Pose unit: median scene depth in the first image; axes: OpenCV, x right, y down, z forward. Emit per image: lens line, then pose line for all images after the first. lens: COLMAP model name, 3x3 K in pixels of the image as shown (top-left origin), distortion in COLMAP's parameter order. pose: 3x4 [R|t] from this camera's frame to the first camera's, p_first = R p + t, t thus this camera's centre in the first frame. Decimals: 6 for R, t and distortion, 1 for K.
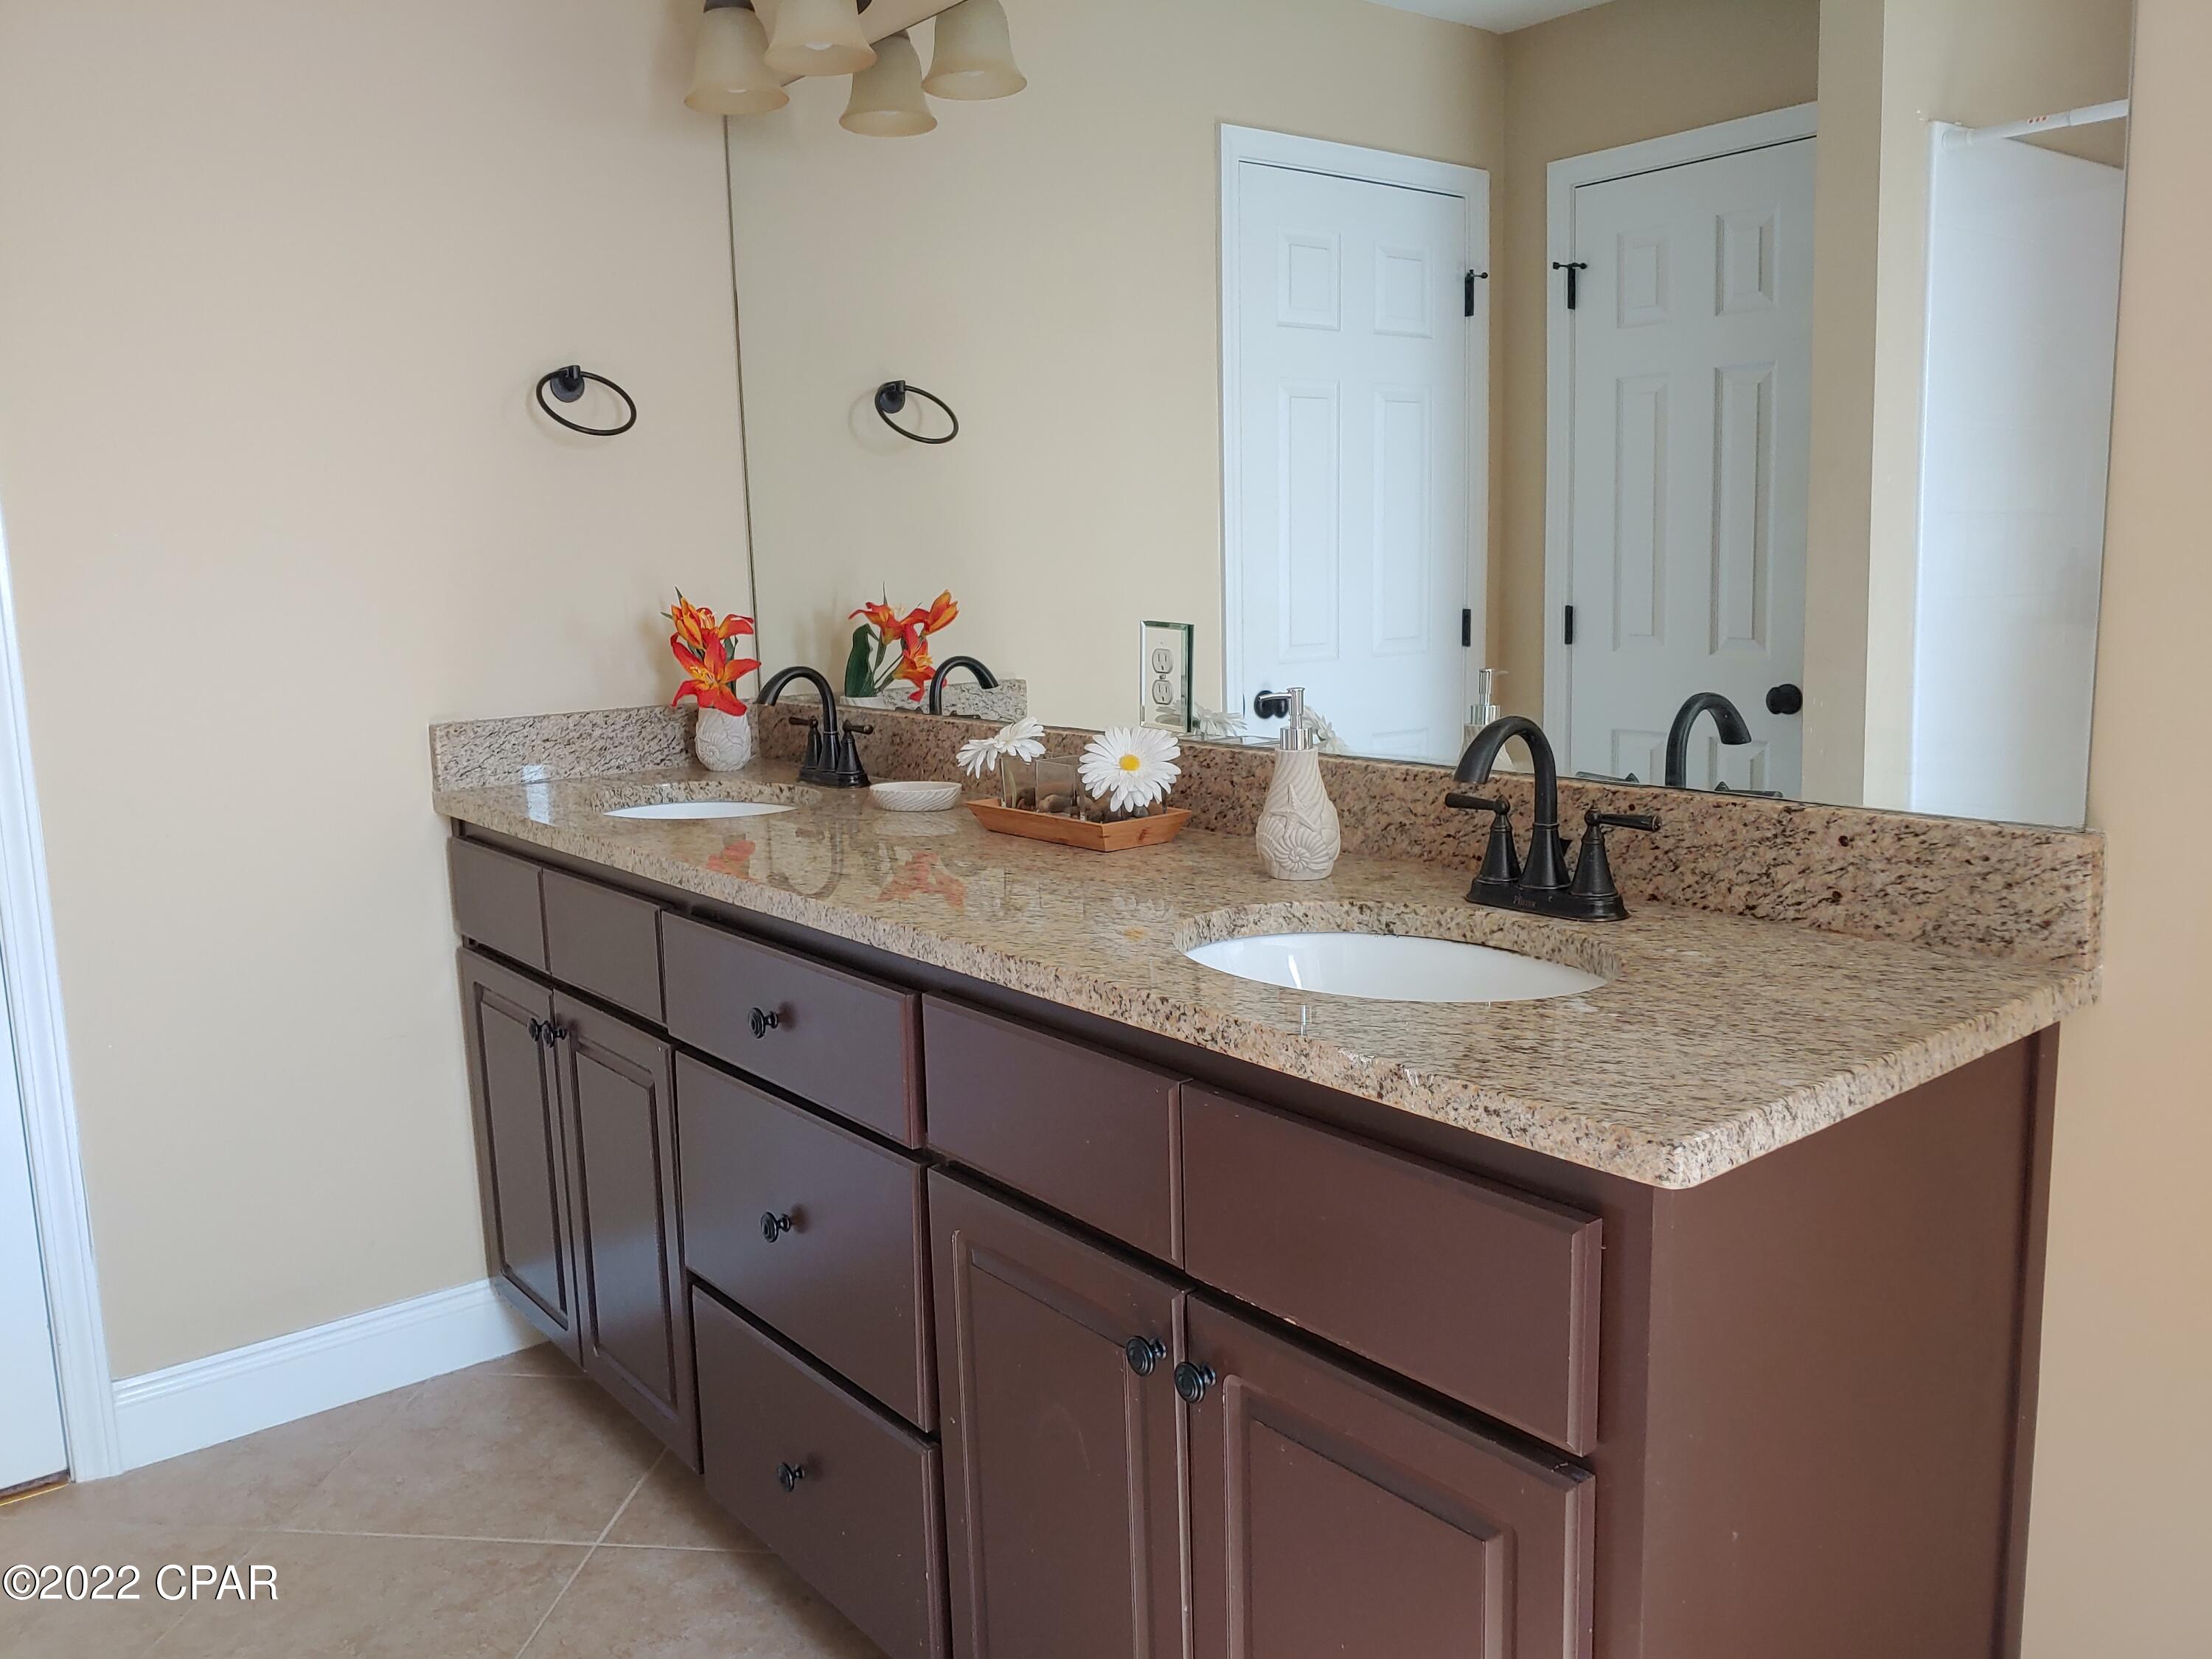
lens RADIAL K [[1724.8, 0, 1102.2], [0, 1724.8, 826.9], [0, 0, 1]] dist [-0.004072, -0.006983]
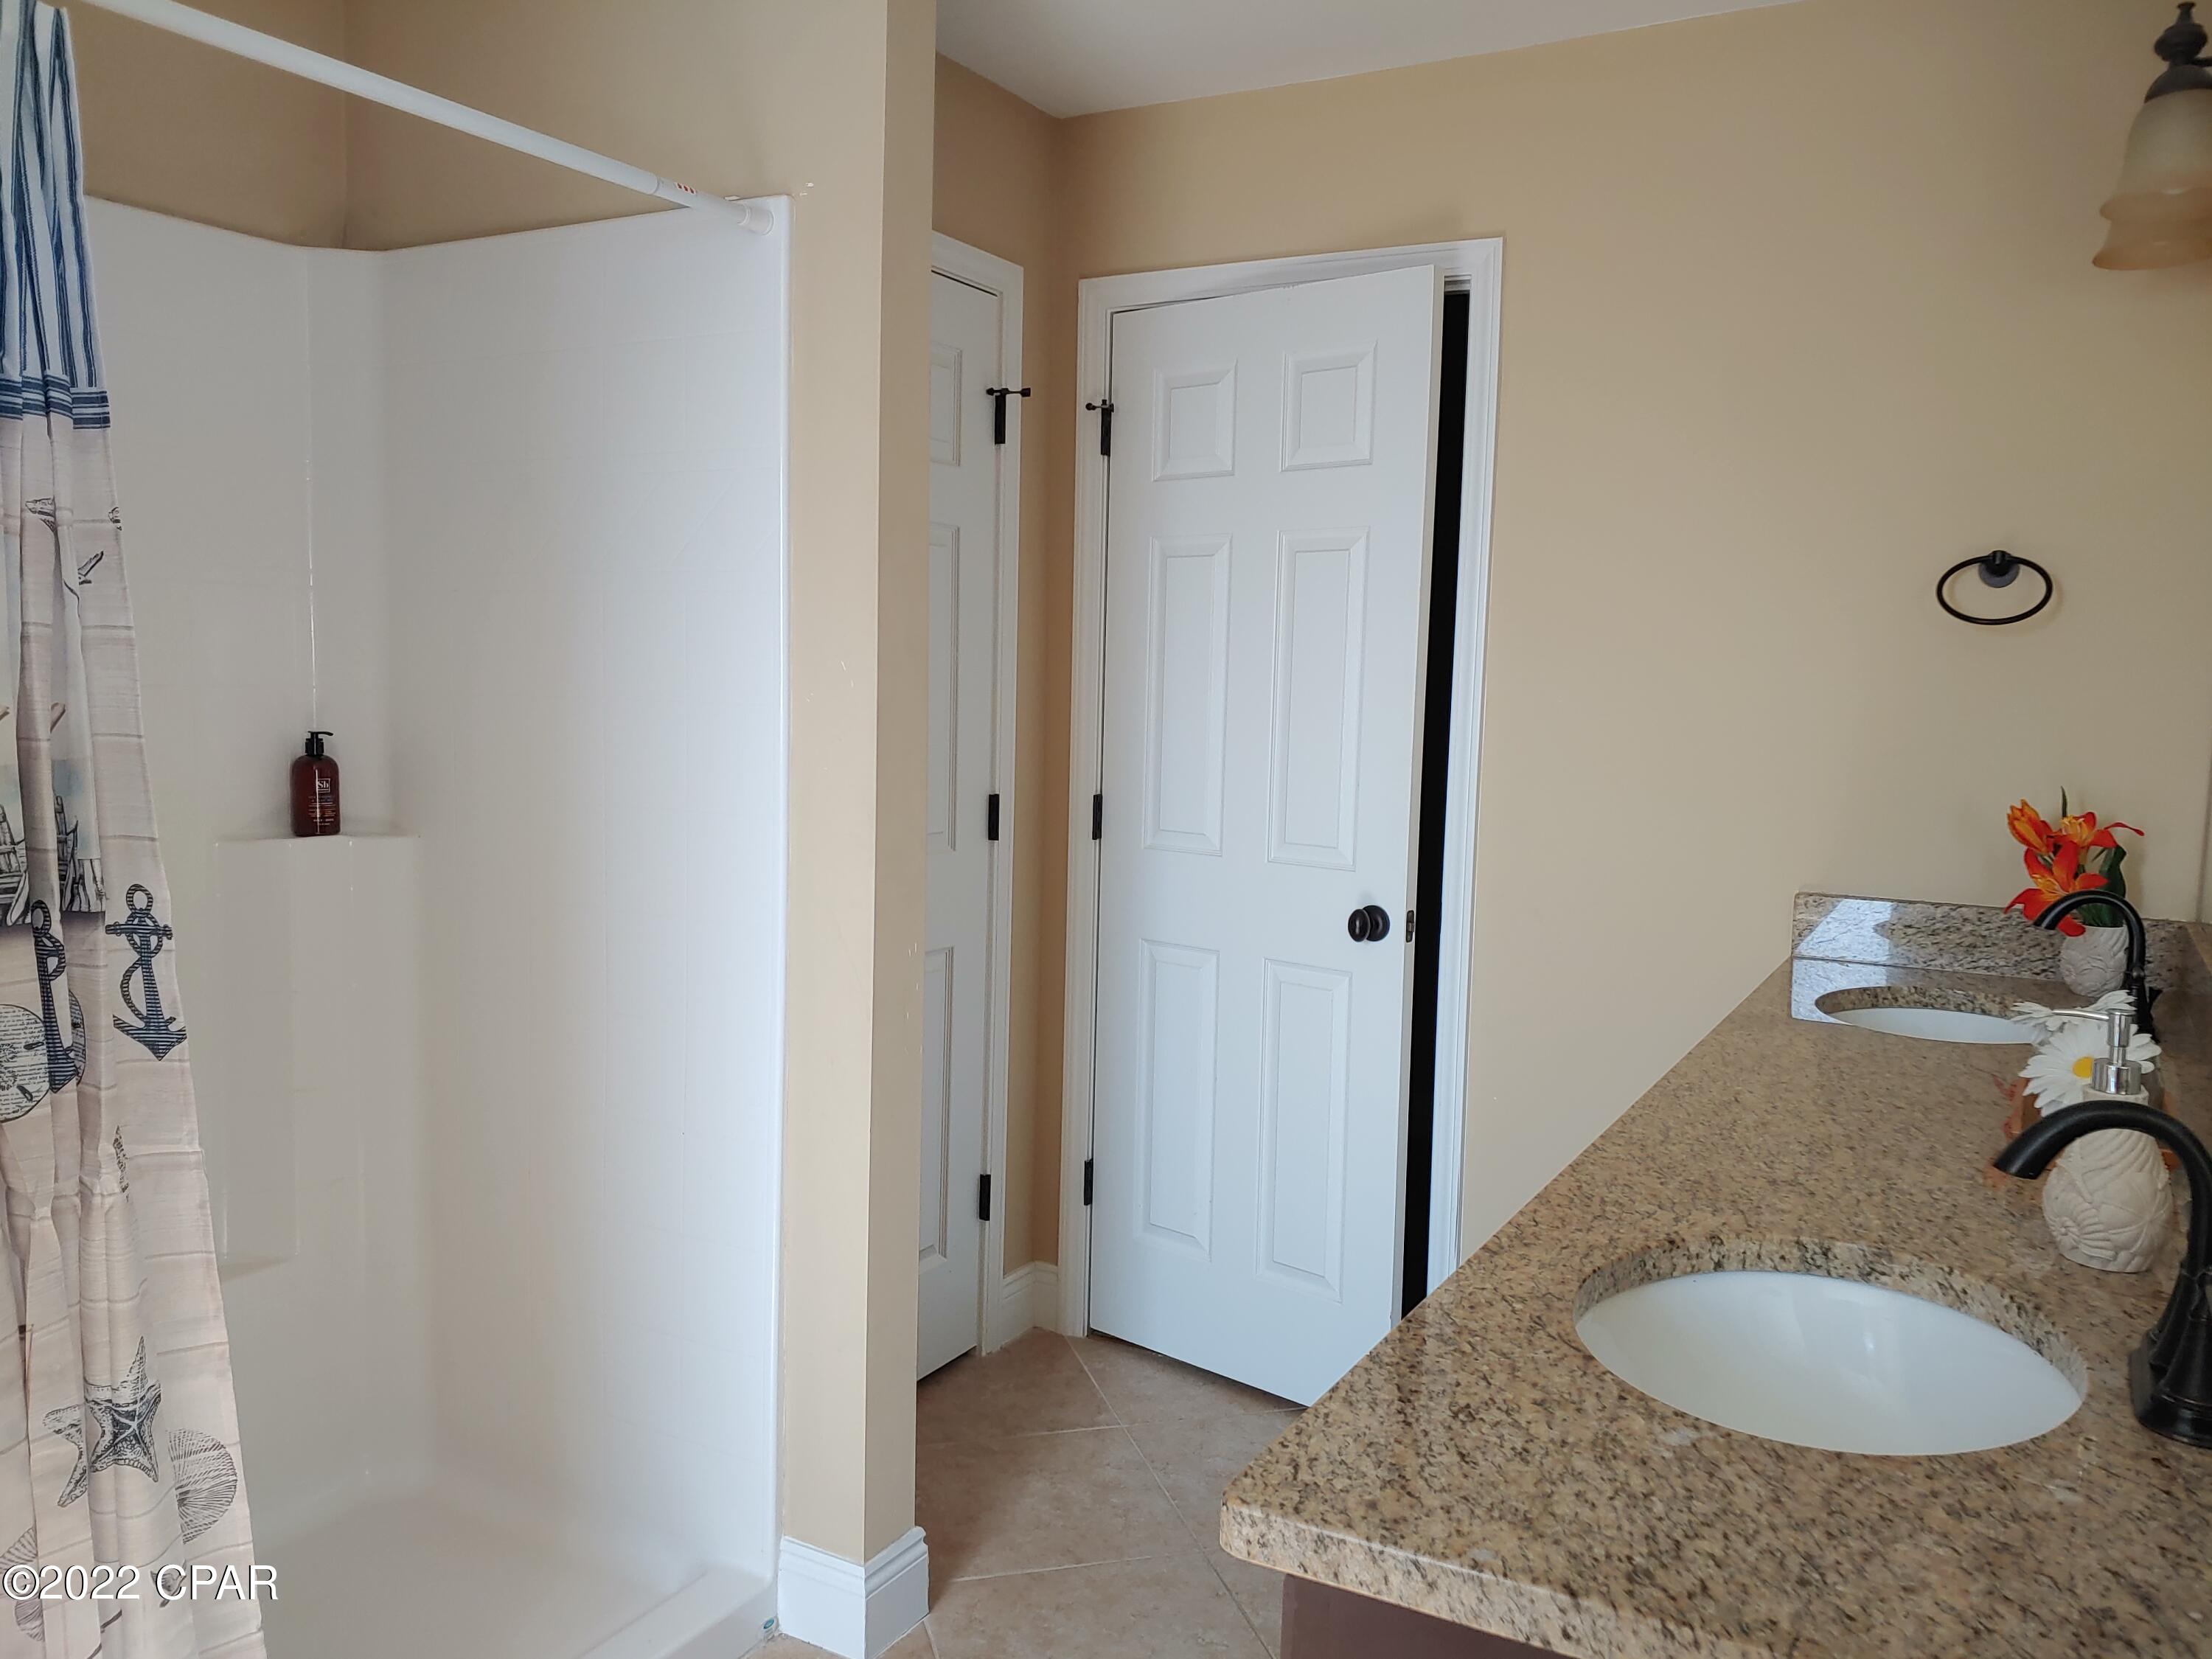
lens RADIAL K [[1724.8, 0, 1102.6], [0, 1724.8, 827.3], [0, 0, 1]] dist [-0.004072, -0.006983]
pose [[0.380667, 0.126832, -0.915973, 0.693334], [-0.184112, 0.981113, 0.059338, -0.137418], [0.906199, 0.146053, 0.396828, 0.311838]]
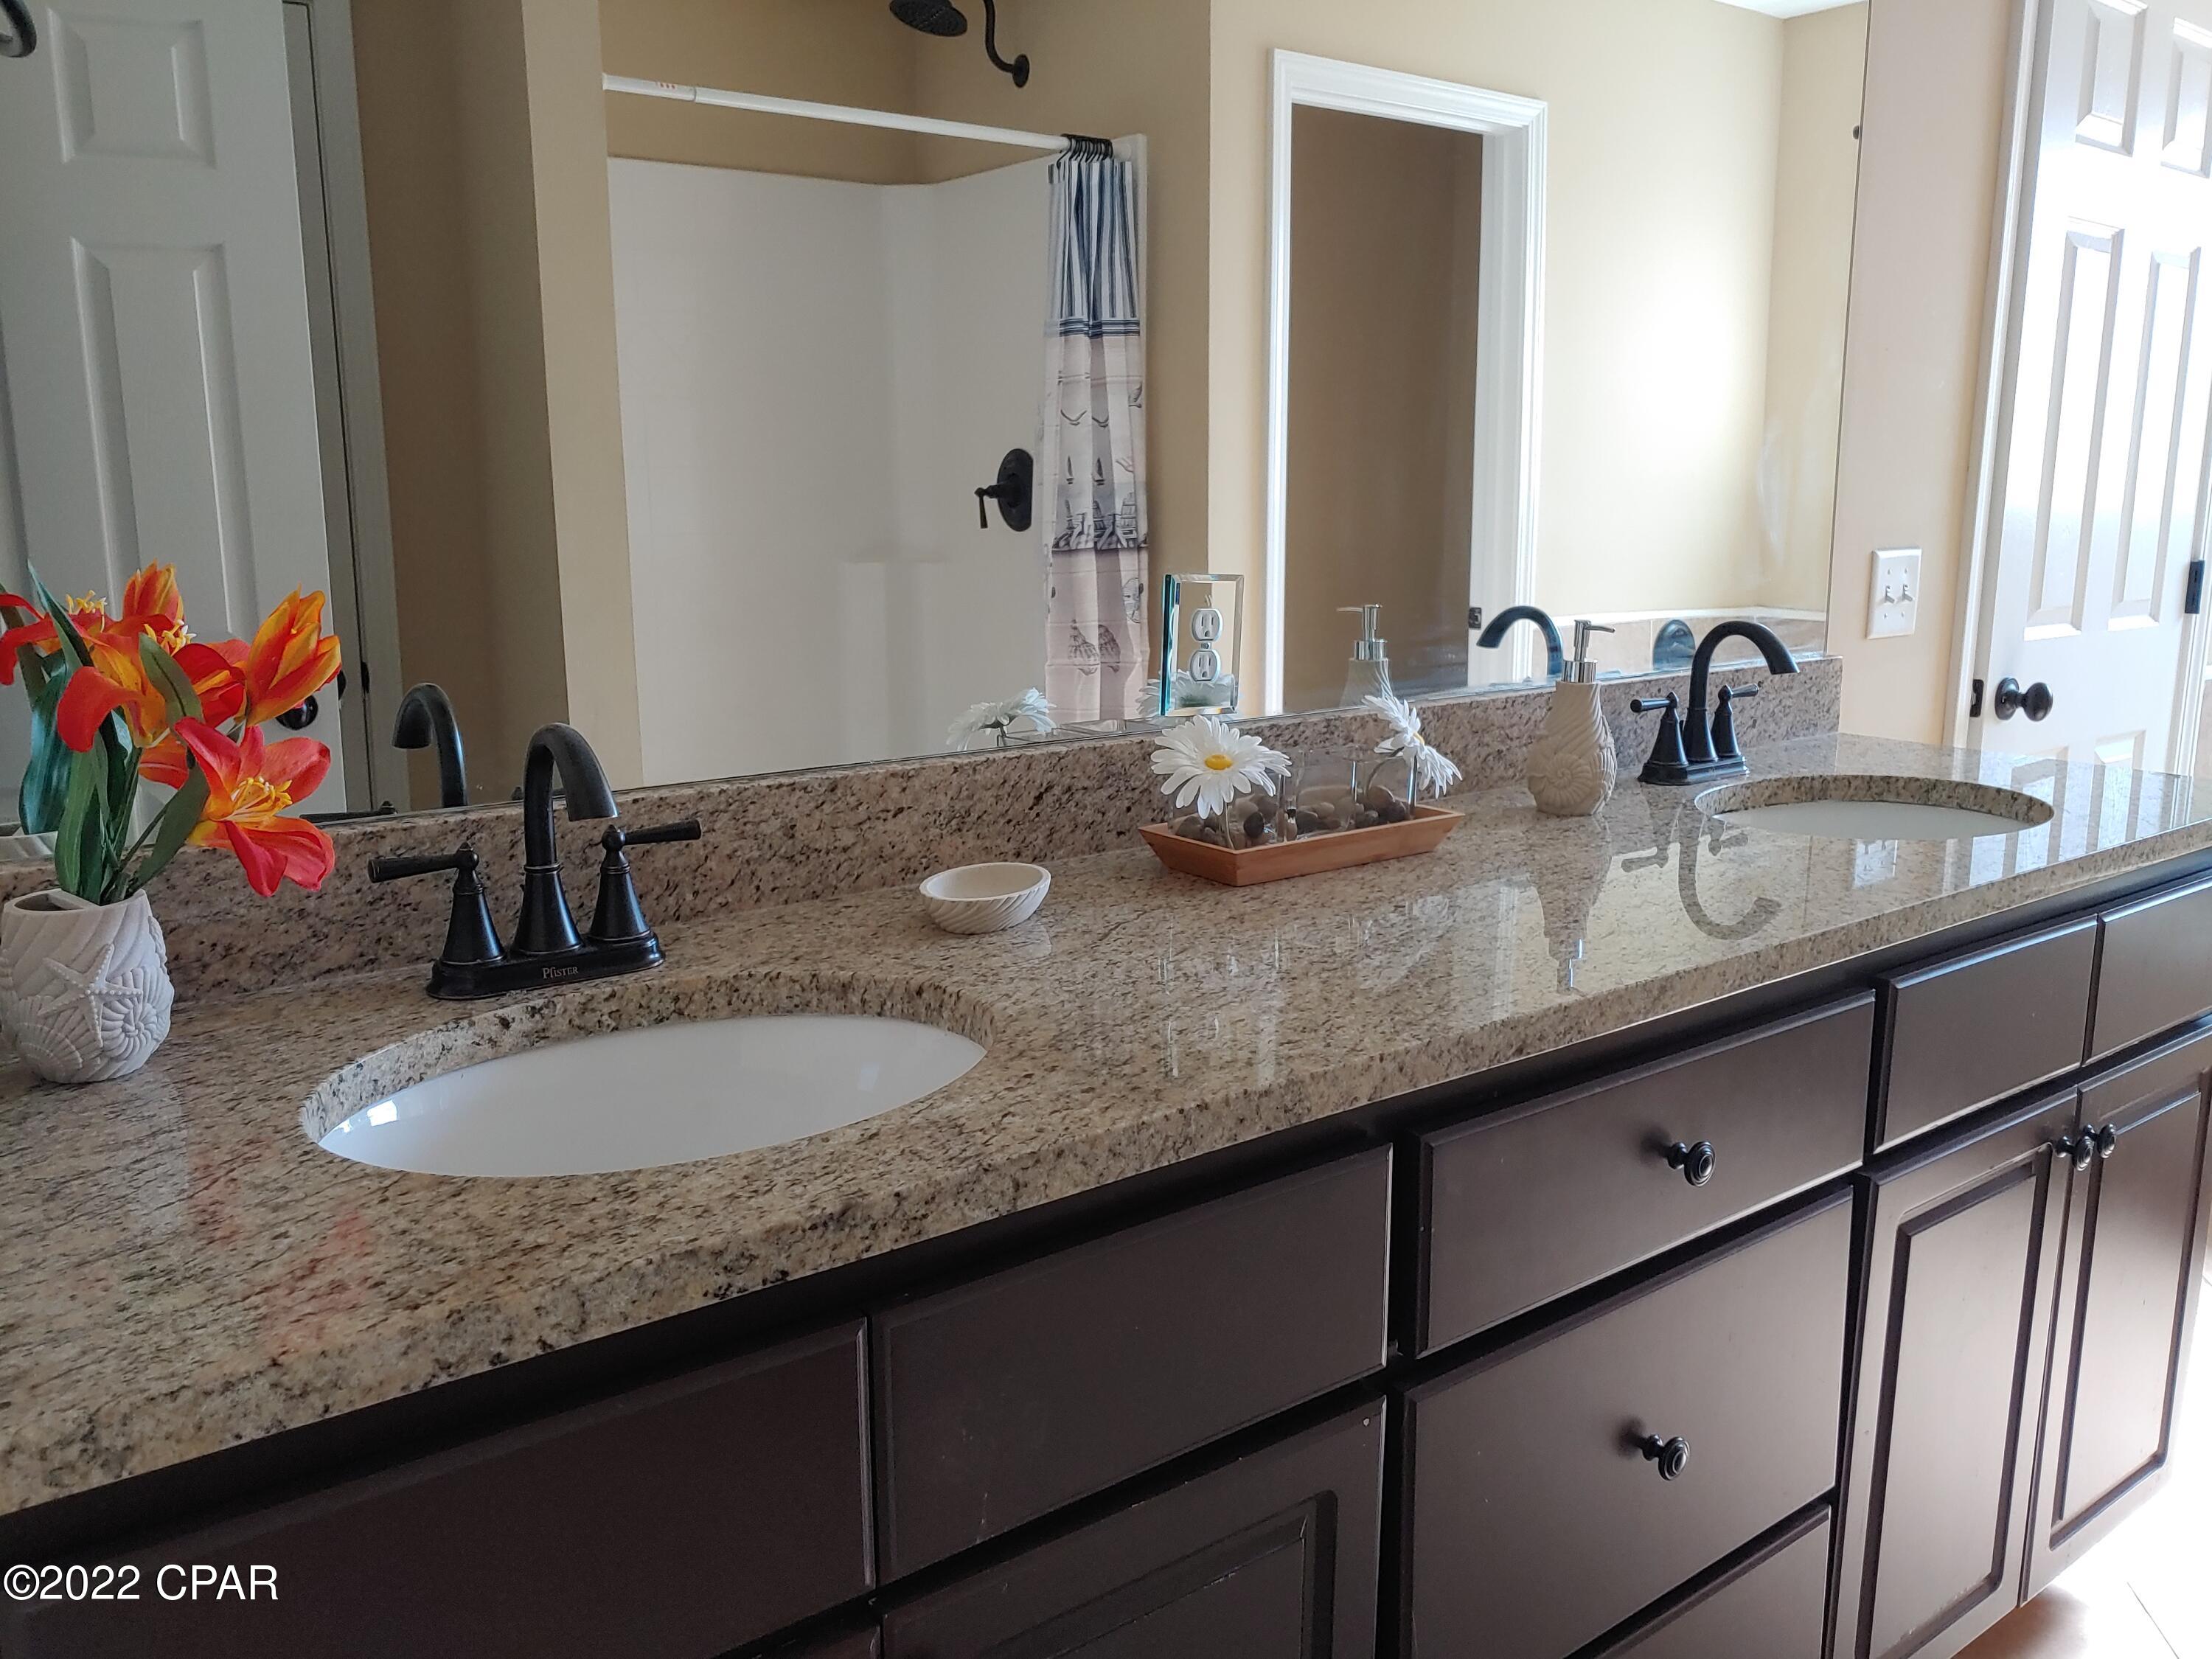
lens RADIAL K [[1724.8, 0, 1103.7], [0, 1724.8, 823.9], [0, 0, 1]] dist [-0.004072, -0.006983]
pose [[0.029046, -0.169044, 0.985180, -0.921856], [0.161486, 0.973443, 0.162269, -0.177898], [-0.986447, 0.154379, 0.055573, 1.280485]]
